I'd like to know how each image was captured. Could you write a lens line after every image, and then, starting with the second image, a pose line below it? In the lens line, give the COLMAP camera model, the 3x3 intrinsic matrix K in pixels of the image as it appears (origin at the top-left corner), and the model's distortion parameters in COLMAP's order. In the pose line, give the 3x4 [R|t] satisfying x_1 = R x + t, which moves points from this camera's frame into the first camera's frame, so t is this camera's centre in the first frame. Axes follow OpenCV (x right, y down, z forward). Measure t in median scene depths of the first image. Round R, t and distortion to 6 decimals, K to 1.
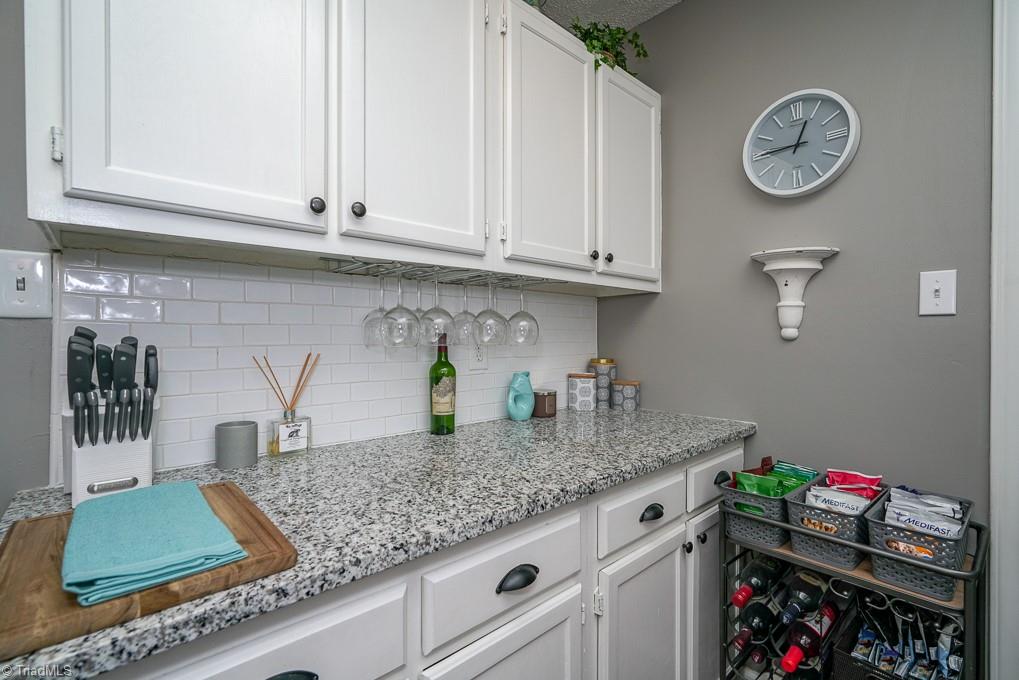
lens RADIAL K [[462.3, 0, 512.8], [0, 462.3, 339.2], [0, 0, 1]] dist [-0.012259, 0.007110]
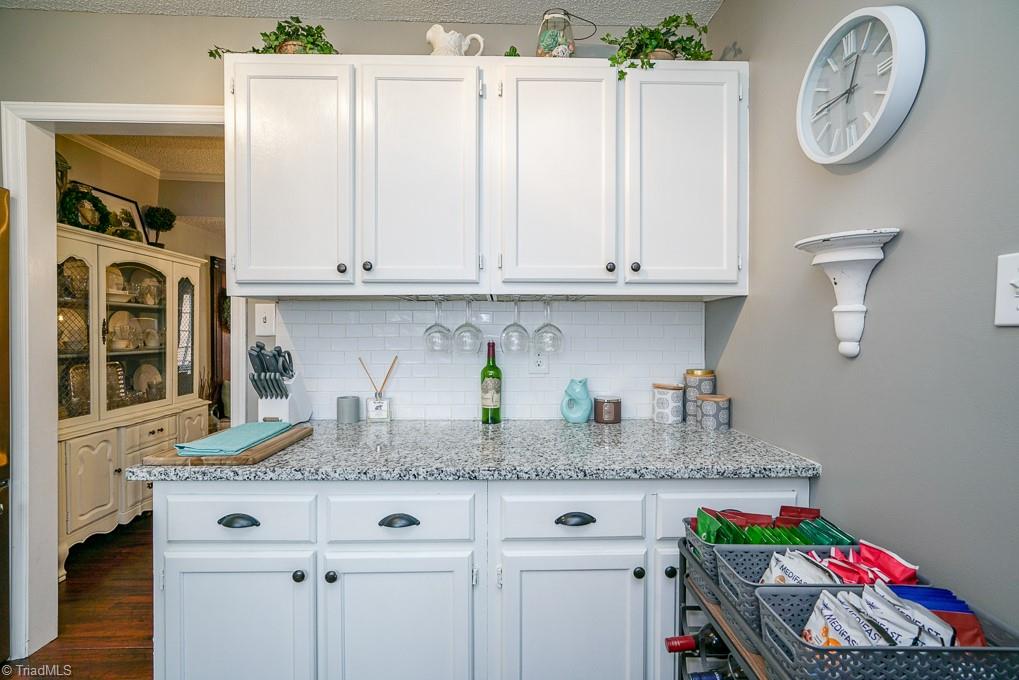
lens RADIAL K [[462.3, 0, 512.8], [0, 462.3, 339.2], [0, 0, 1]] dist [-0.012259, 0.007110]
pose [[0.751691, 0.008380, -0.659462, 0.801581], [-0.004988, 0.999963, 0.007021, -0.035424], [0.659496, -0.001989, 0.751705, 0.112581]]
